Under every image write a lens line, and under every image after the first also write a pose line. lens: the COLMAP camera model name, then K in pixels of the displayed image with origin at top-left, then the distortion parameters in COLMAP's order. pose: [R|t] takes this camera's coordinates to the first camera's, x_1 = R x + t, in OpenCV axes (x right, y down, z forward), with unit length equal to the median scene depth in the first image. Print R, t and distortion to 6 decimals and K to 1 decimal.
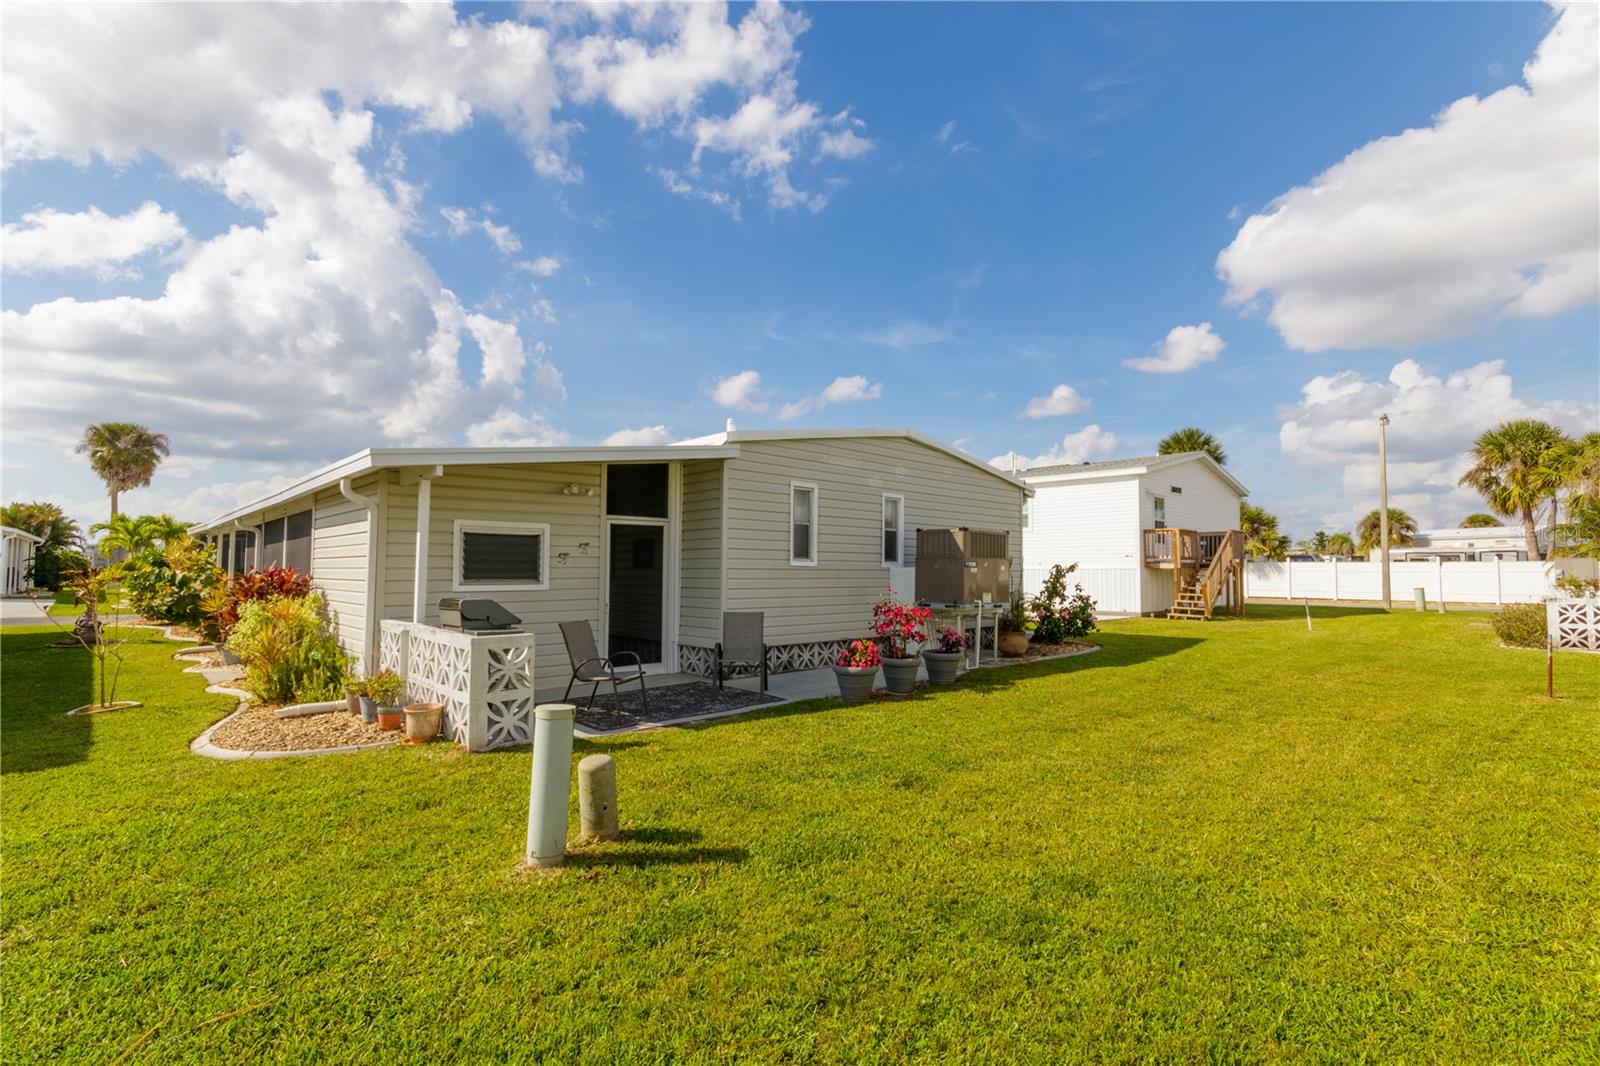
lens RADIAL K [[735.0, 0, 802.0], [0, 735.0, 564.6], [0, 0, 1]] dist [0.000693, 0.000120]
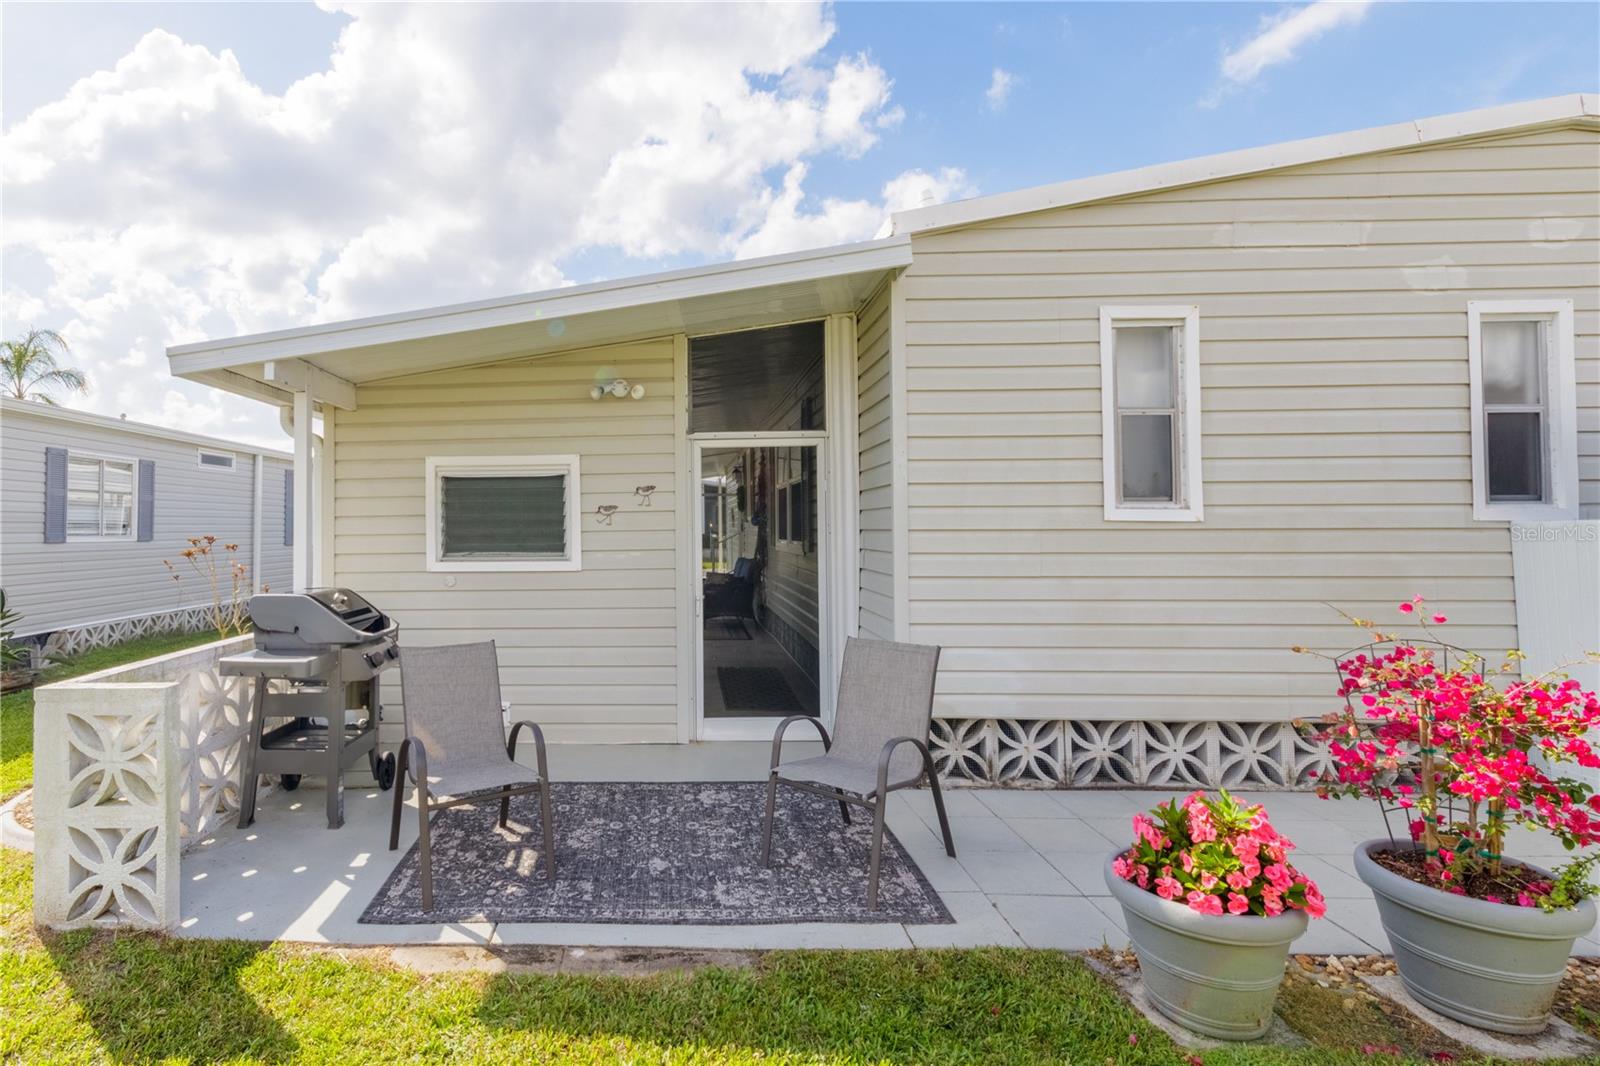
lens RADIAL K [[715.7, 0, 796.7], [0, 715.7, 509.6], [0, 0, 1]] dist [0.004895, 0.000594]
pose [[0.704848, -0.023578, -0.708966, 0.147474], [0.015661, 0.999721, -0.017678, -0.000354], [0.709185, 0.001358, 0.705021, 0.642547]]
